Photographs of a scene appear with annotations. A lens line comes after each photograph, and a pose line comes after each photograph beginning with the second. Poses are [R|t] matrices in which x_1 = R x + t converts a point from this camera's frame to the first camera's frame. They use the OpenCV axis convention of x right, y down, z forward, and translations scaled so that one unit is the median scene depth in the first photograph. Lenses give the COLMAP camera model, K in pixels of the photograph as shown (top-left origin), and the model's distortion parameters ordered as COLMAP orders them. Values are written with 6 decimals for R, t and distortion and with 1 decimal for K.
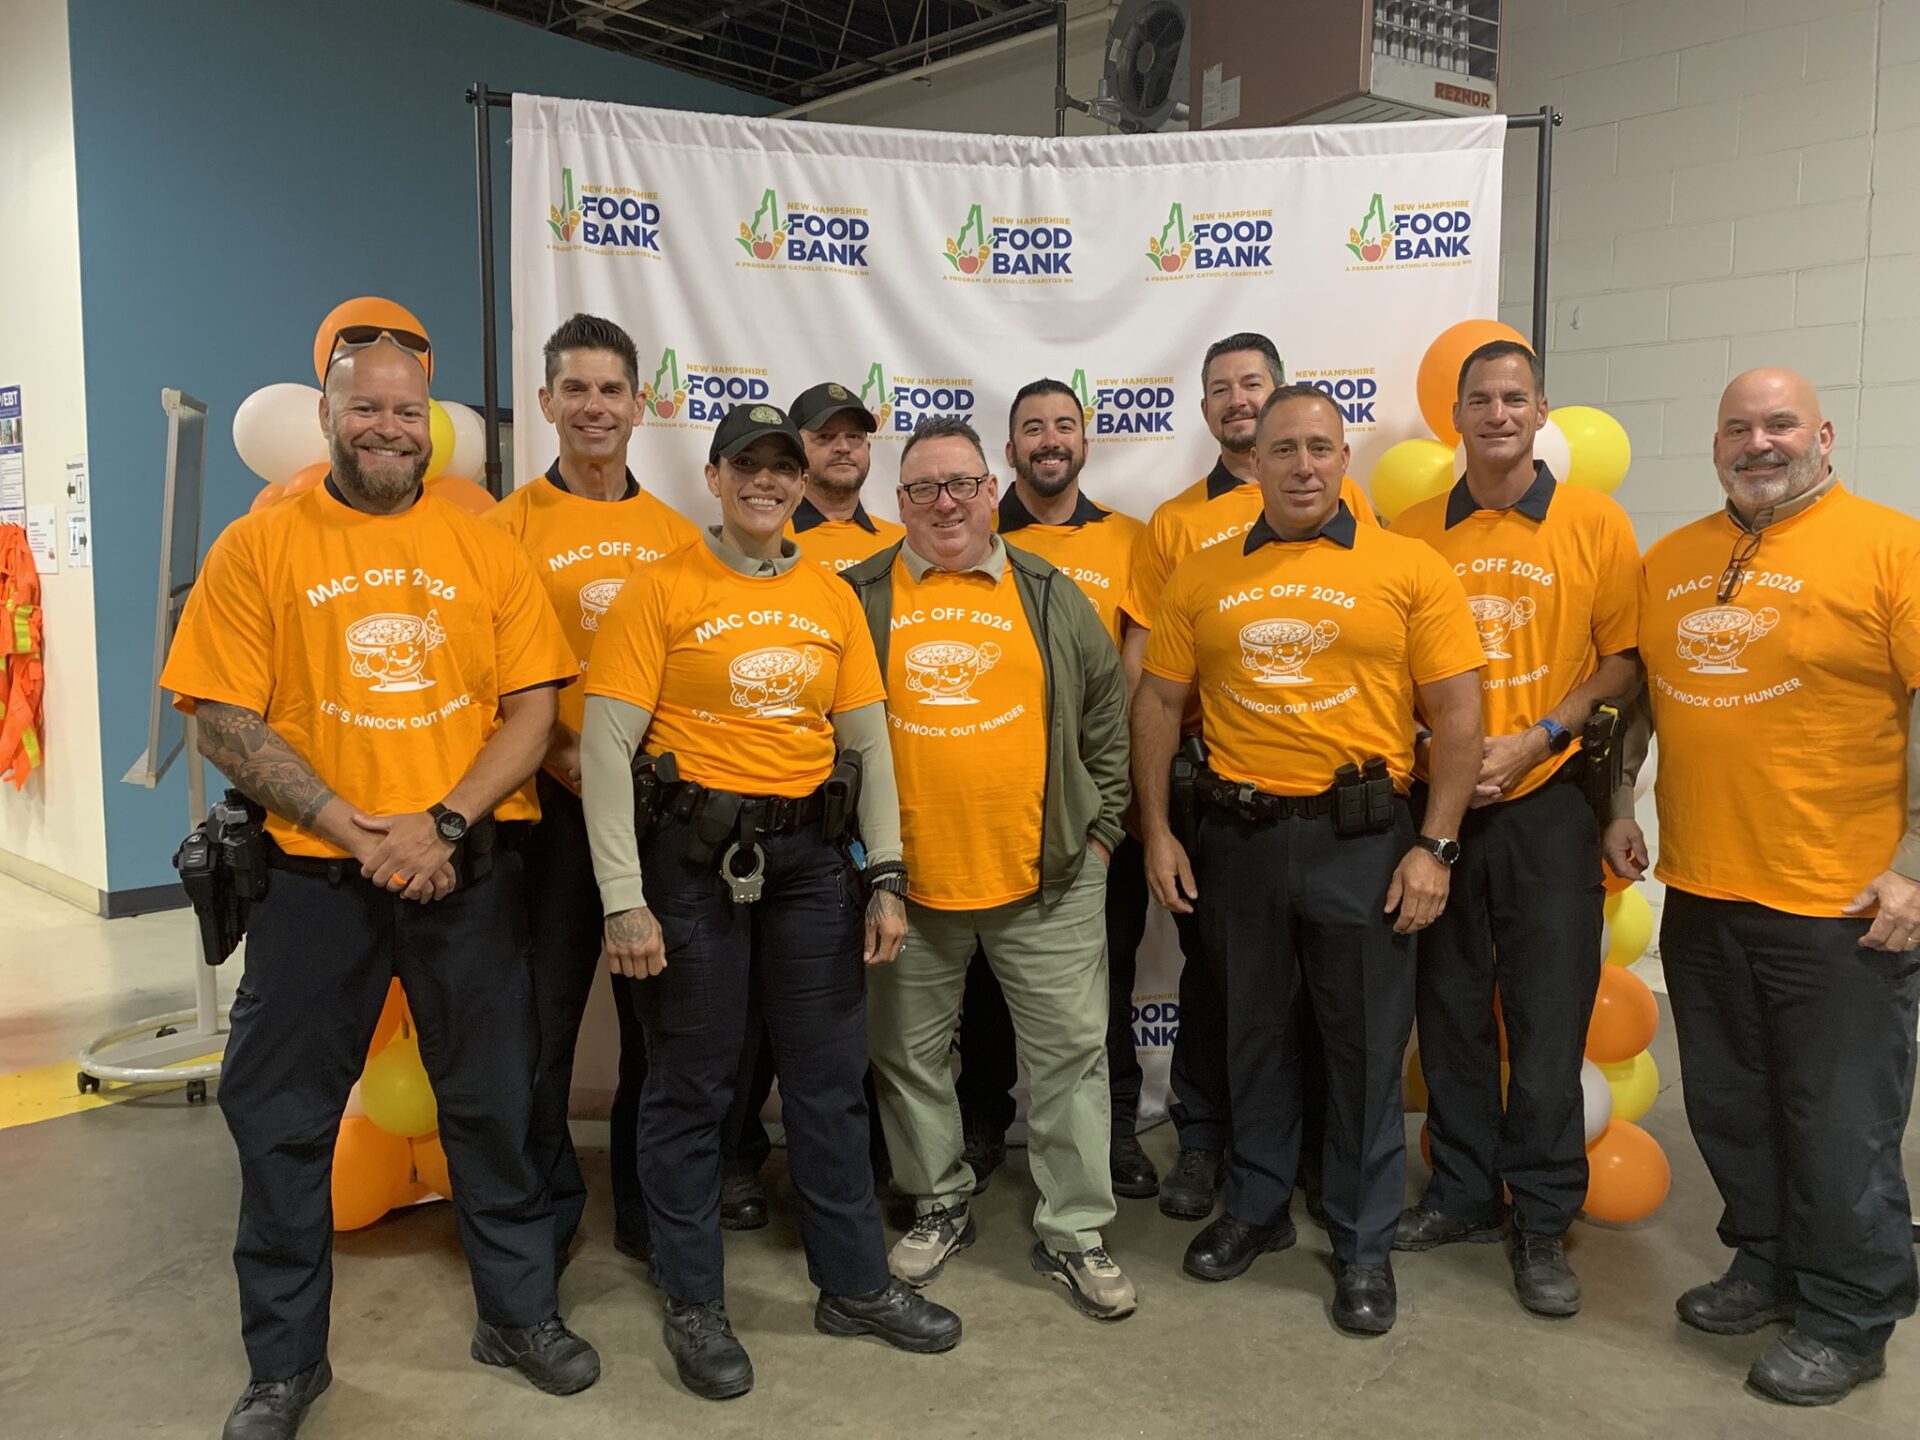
lens RADIAL K [[1452.5, 0, 995.0], [0, 1452.5, 698.1], [0, 0, 1]] dist [-0.001088, -0.003804]
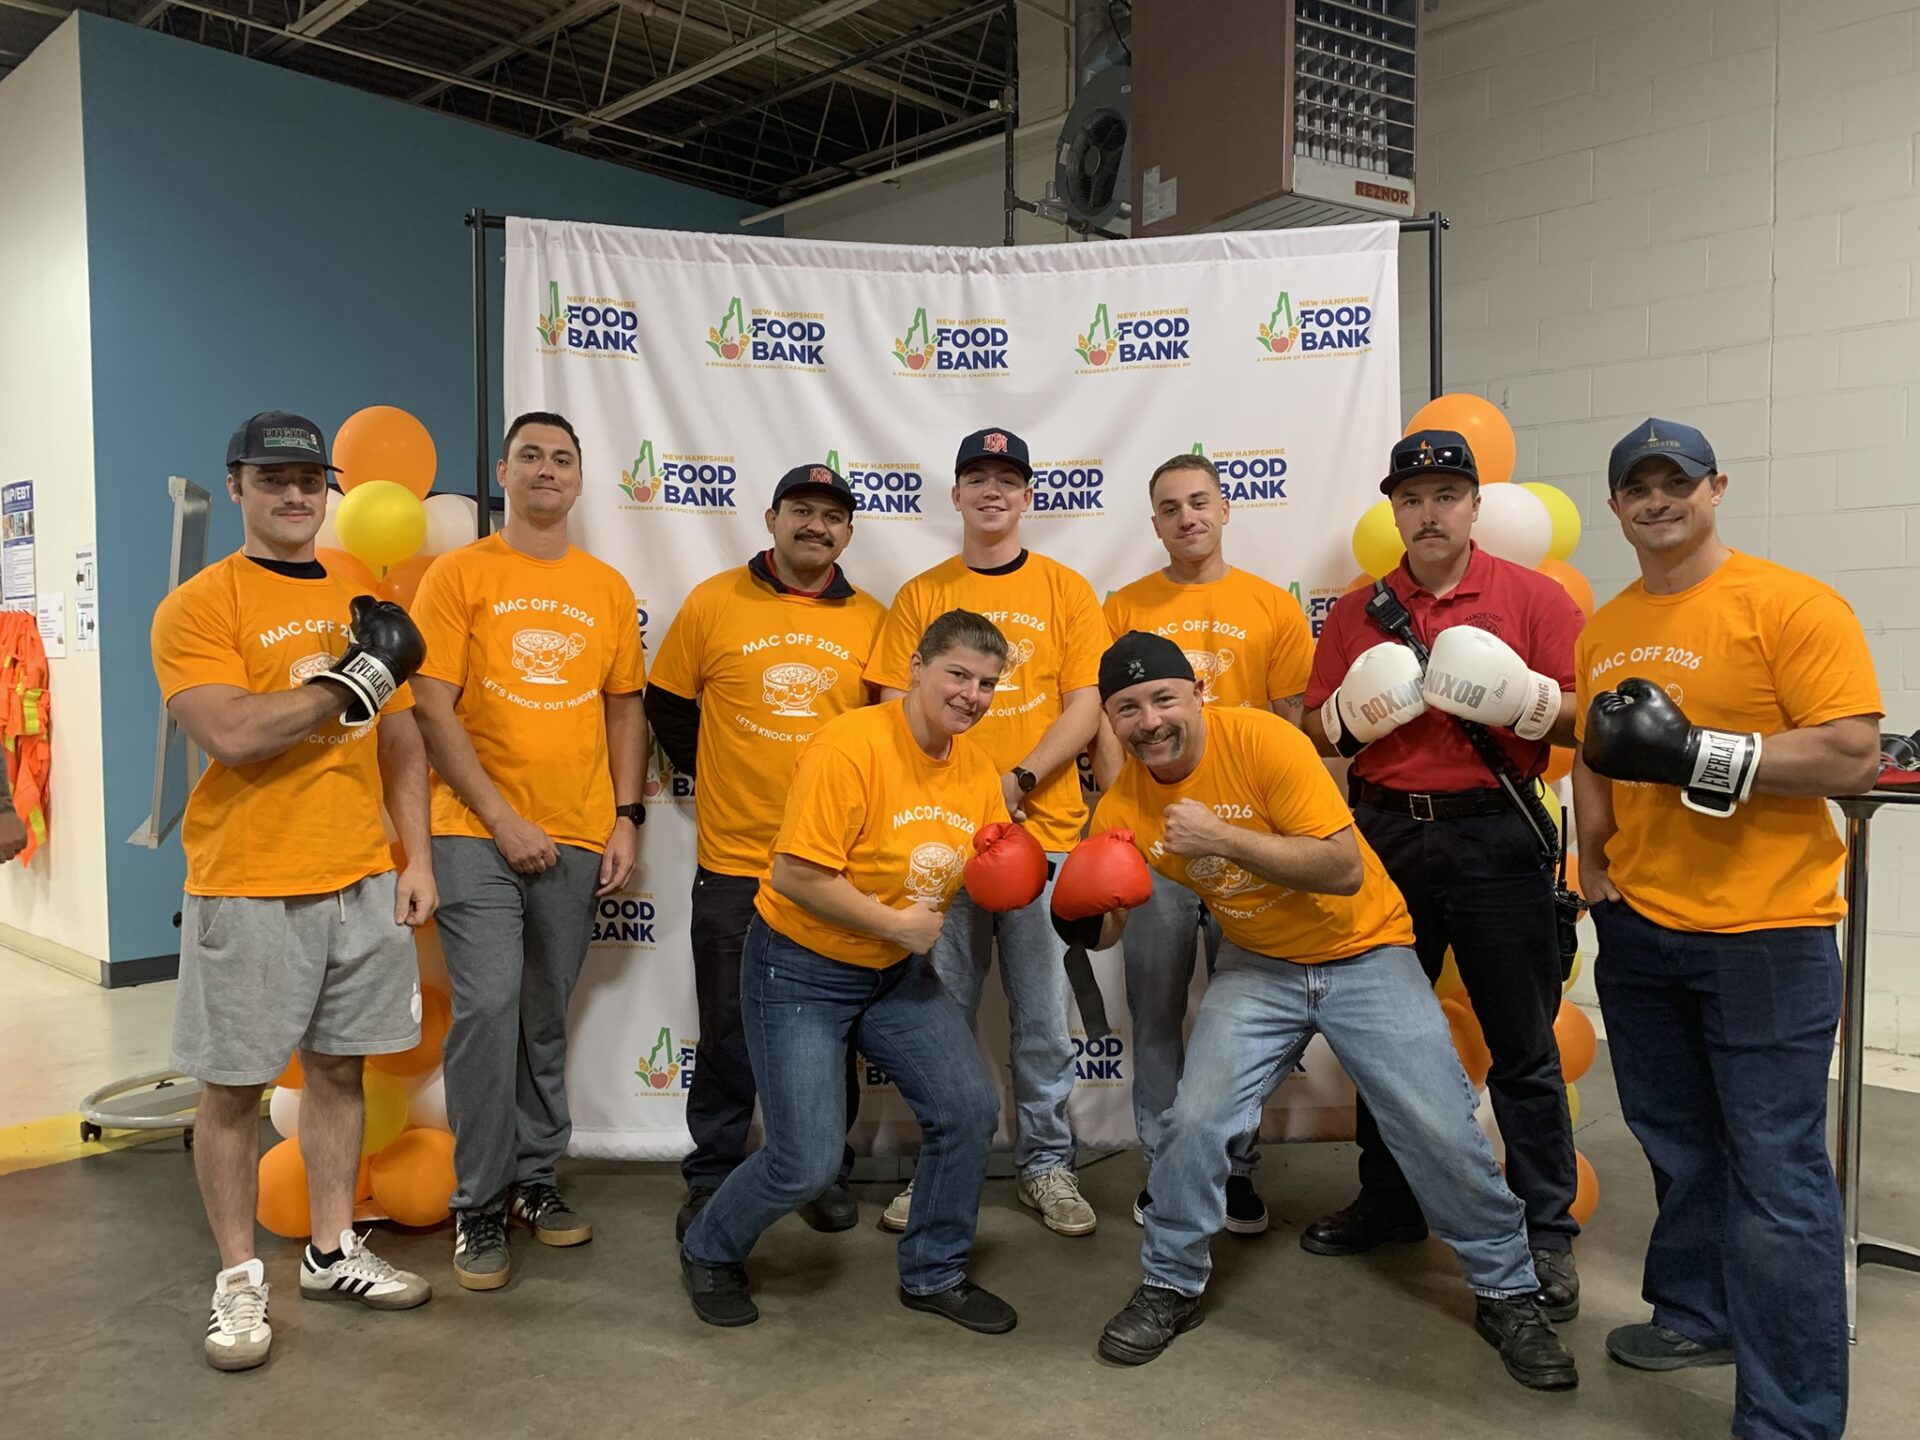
lens RADIAL K [[1480.7, 0, 966.3], [0, 1480.7, 708.7], [0, 0, 1]] dist [0.024069, -0.008213]
pose [[0.999820, -0.011658, -0.014962, 0.034797], [0.010857, 0.998562, -0.052507, 0.026589], [0.015552, 0.052335, 0.998508, -0.117636]]
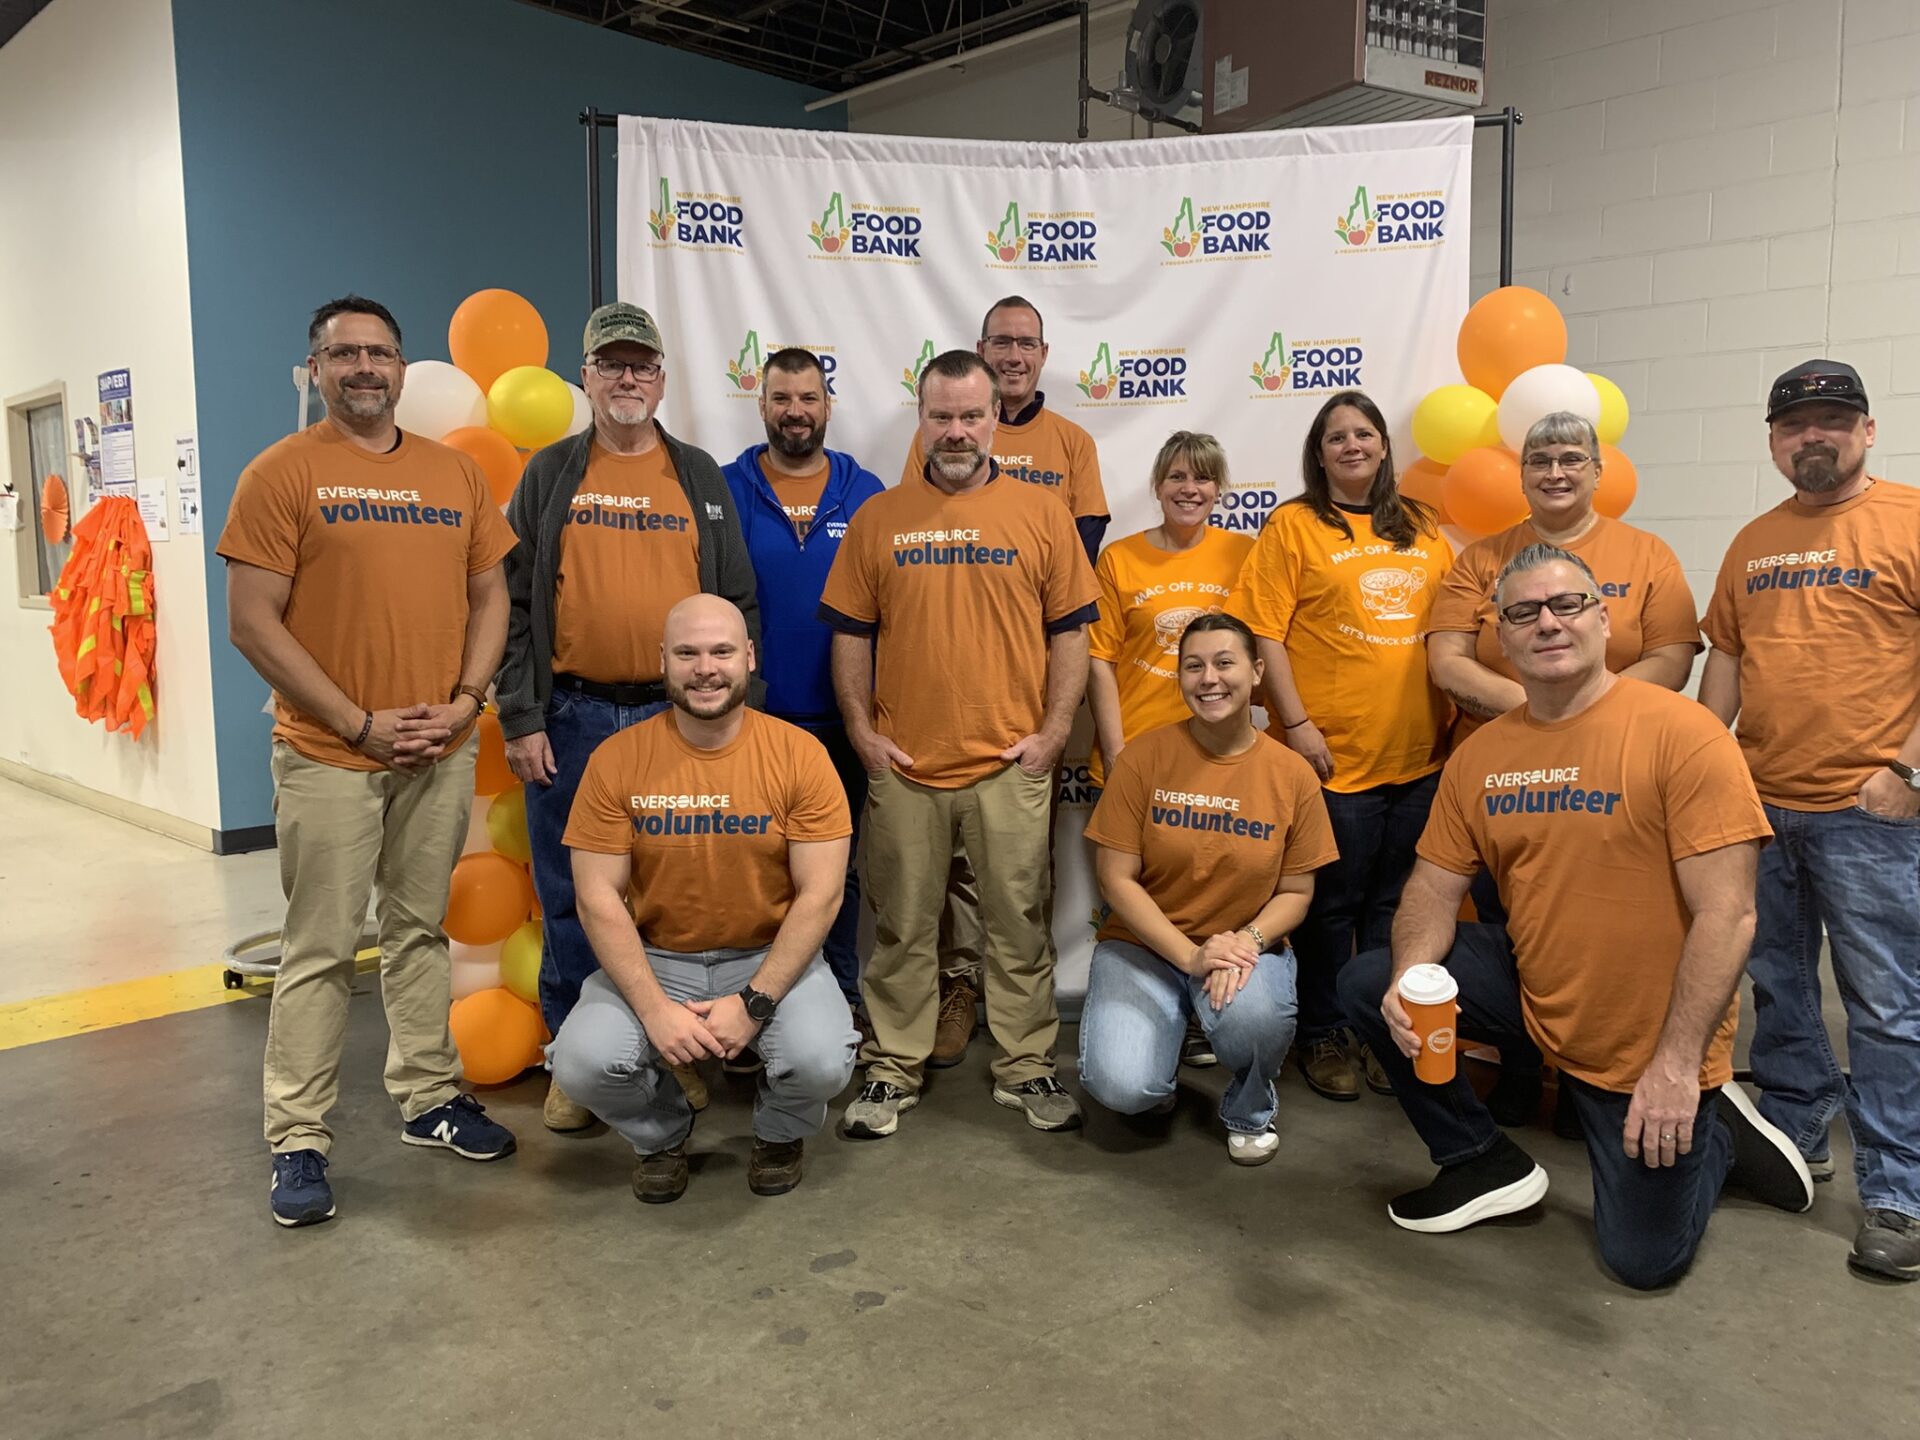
lens RADIAL K [[1495.1, 0, 985.1], [0, 1495.1, 681.2], [0, 0, 1]] dist [0.000144, 0.002672]
pose [[0.999548, -0.008571, -0.028804, -0.004340], [0.008680, 0.999956, 0.003648, 0.038327], [0.028771, -0.003897, 0.999578, -0.196022]]
